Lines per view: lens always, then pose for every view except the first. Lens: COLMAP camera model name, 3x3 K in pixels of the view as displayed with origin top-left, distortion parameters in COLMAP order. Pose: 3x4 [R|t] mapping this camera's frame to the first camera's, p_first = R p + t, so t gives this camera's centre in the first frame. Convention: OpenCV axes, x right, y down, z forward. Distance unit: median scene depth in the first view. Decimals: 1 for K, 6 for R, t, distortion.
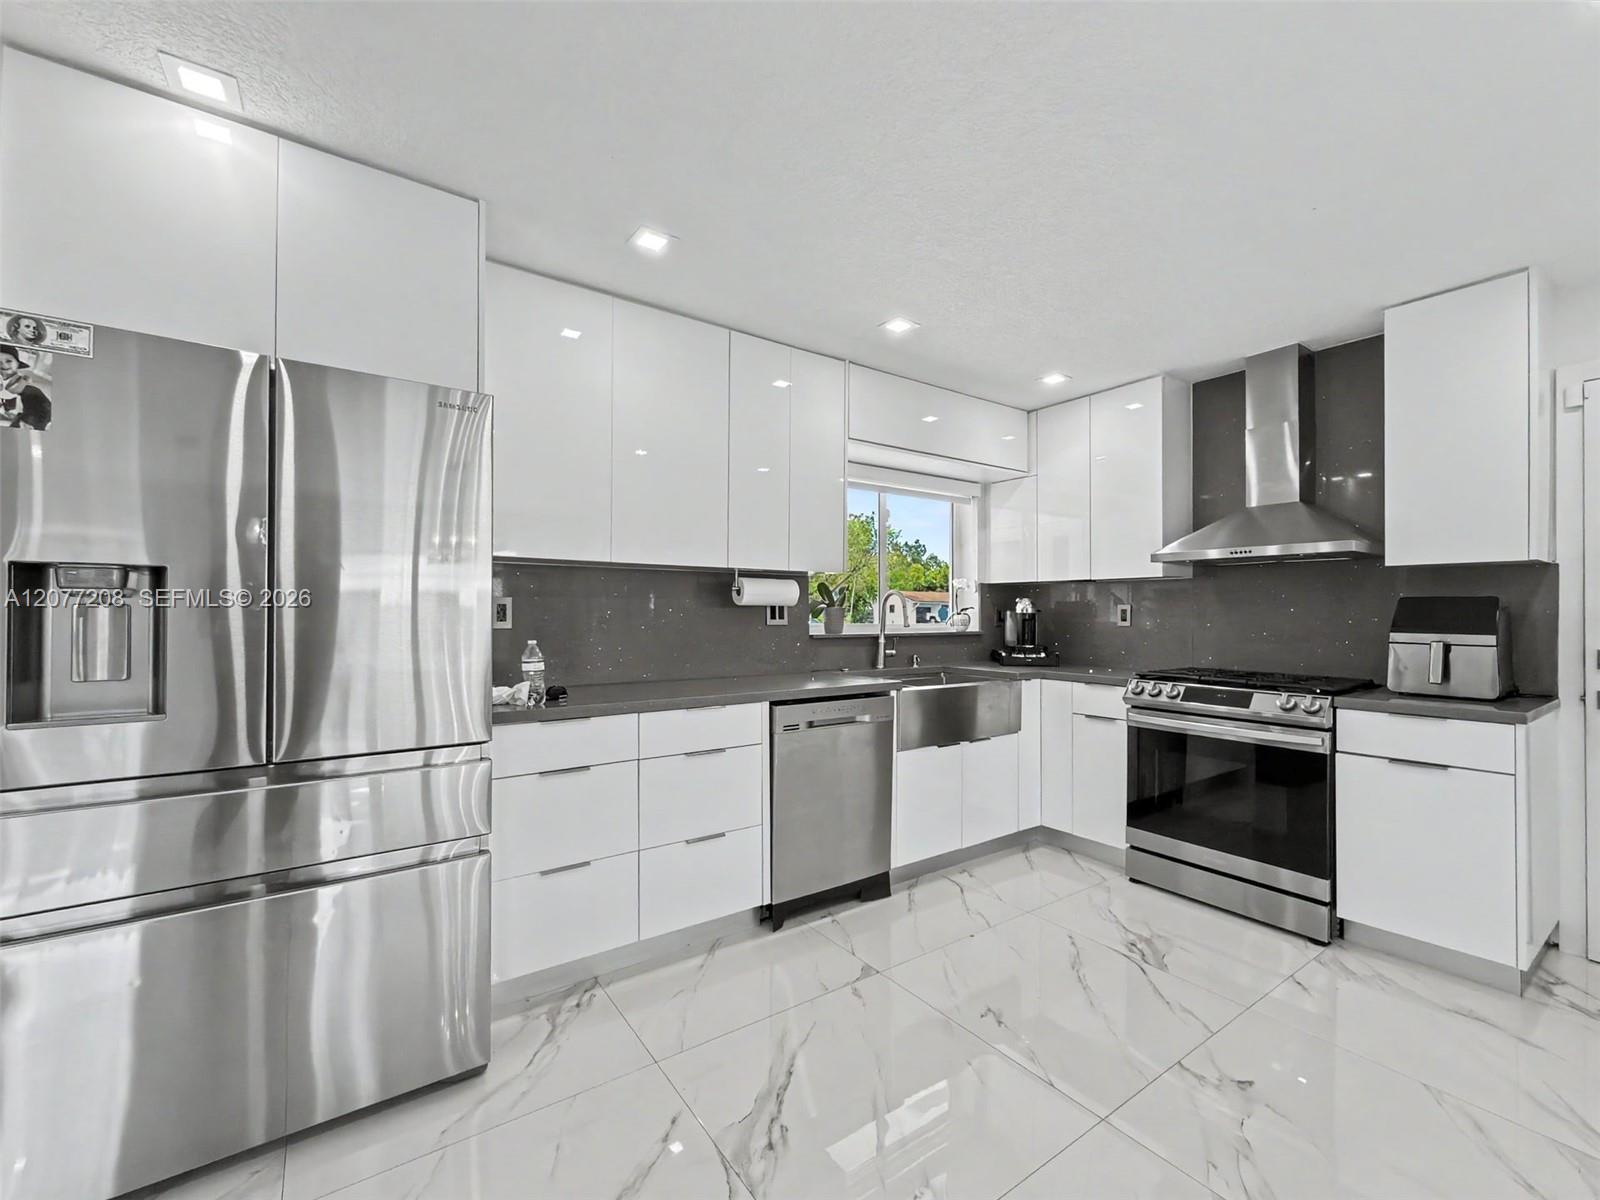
lens RADIAL K [[682.5, 0, 800.0], [0, 682.5, 600.0], [0, 0, 1]] dist [-0.003058, -0.000286]
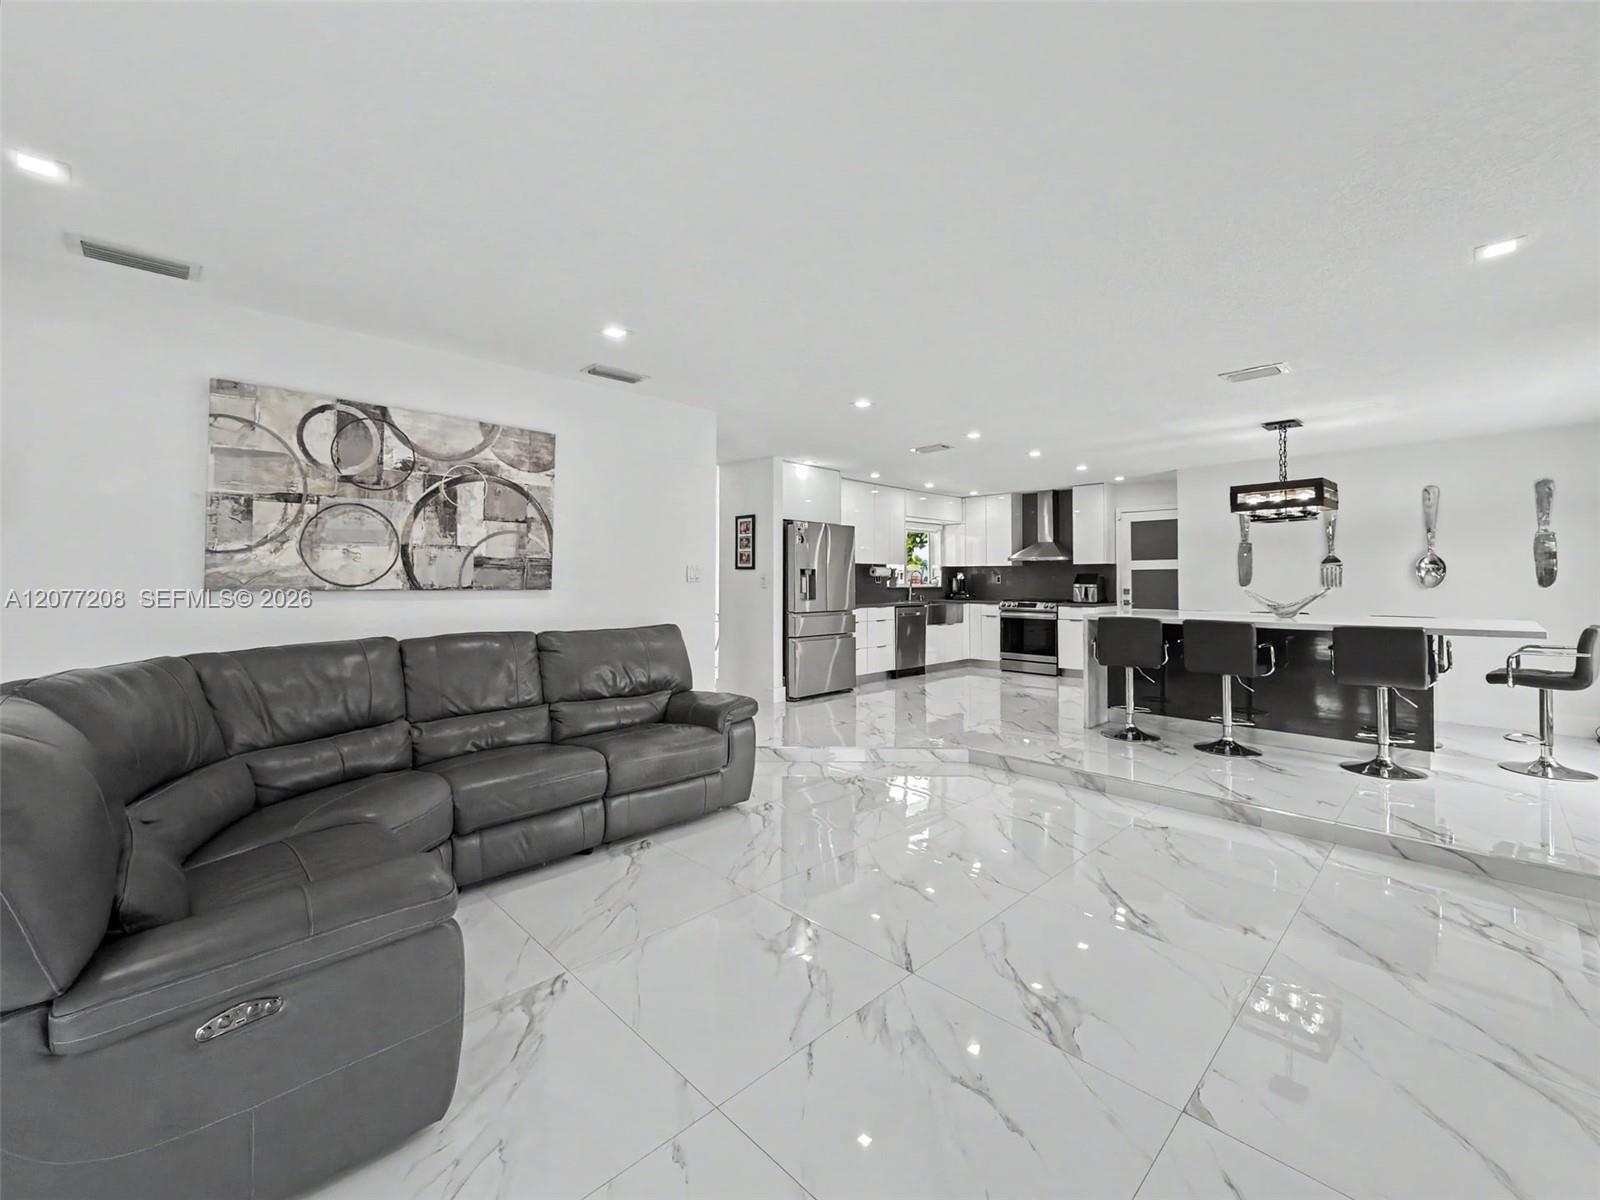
lens RADIAL K [[665.7, 0, 808.1], [0, 665.7, 562.4], [0, 0, 1]] dist [-0.001774, -0.000191]
pose [[0.985039, 0.003738, 0.172292, -0.860359], [-0.002109, 0.999951, -0.009637, -0.022257], [-0.172320, 0.009129, 0.984999, -1.746730]]
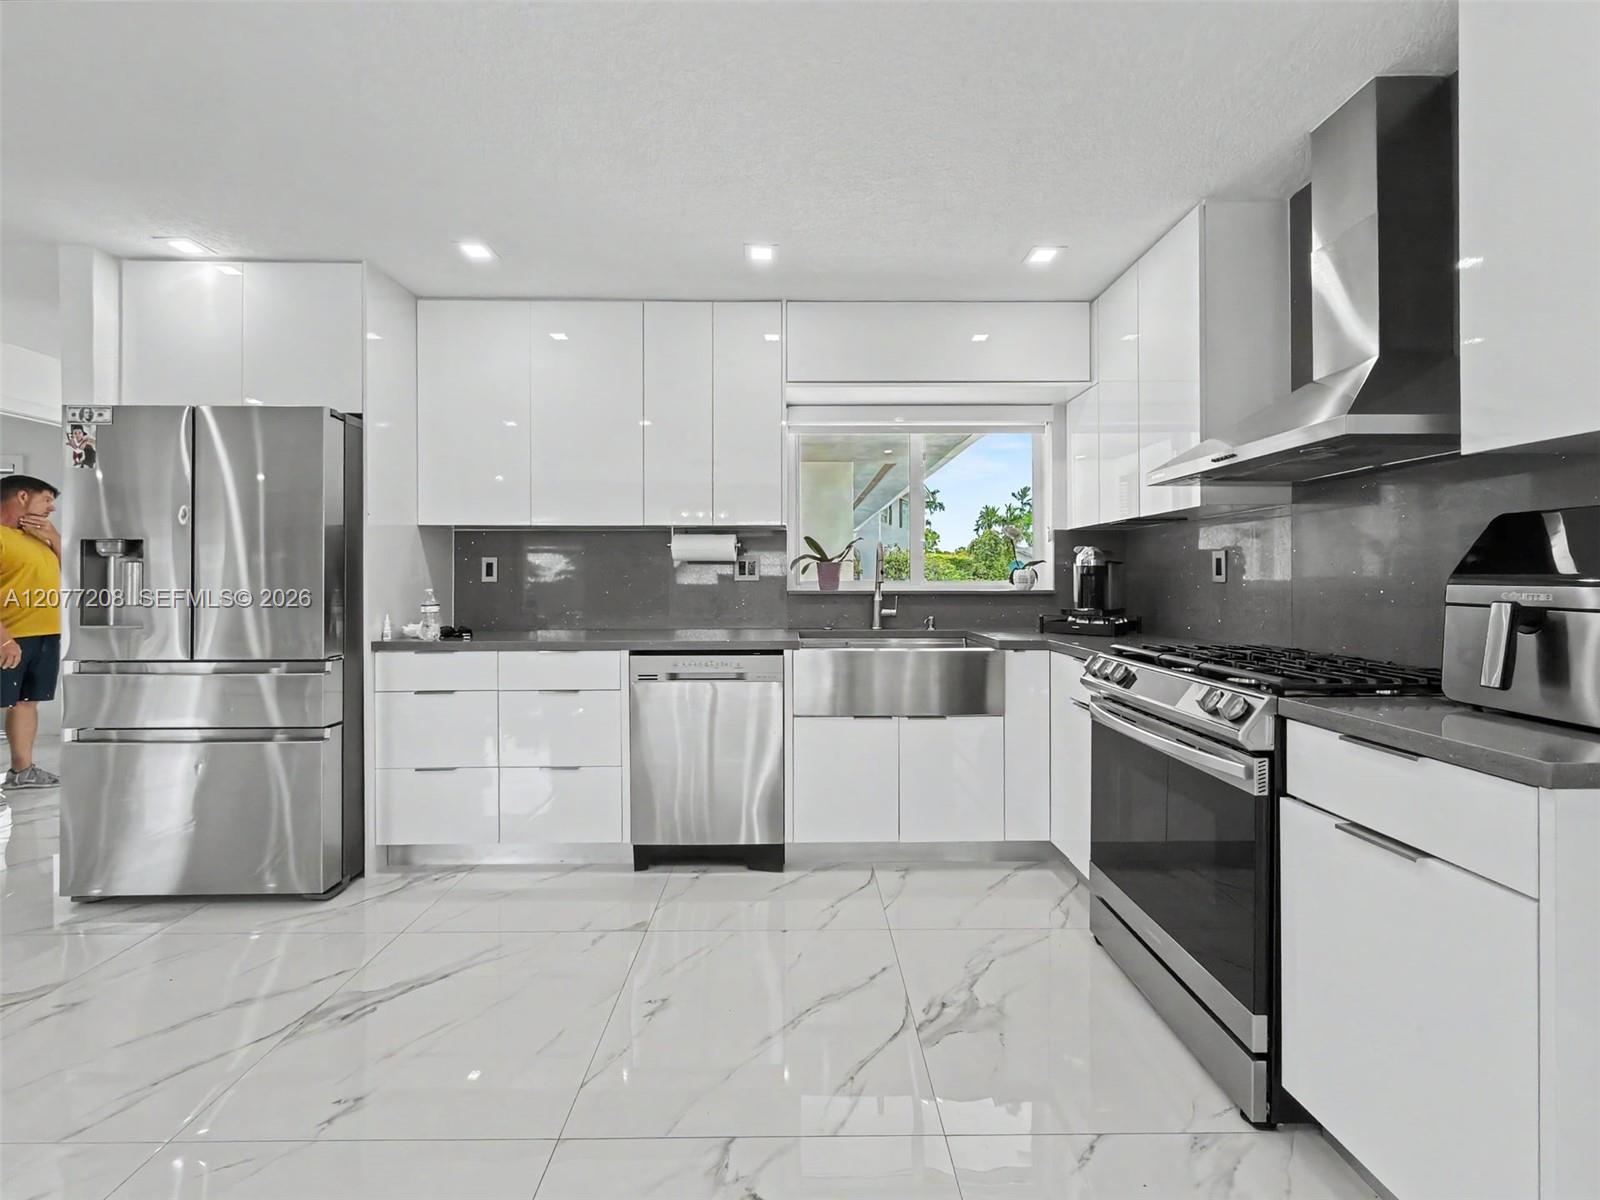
lens RADIAL K [[661.7, 0, 790.4], [0, 661.7, 572.4], [0, 0, 1]] dist [0.000047, -0.000075]
pose [[0.819745, -0.011167, -0.572620, 0.650317], [0.015388, 0.999878, 0.002529, 0.026129], [0.572522, -0.010885, 0.819817, 0.271188]]
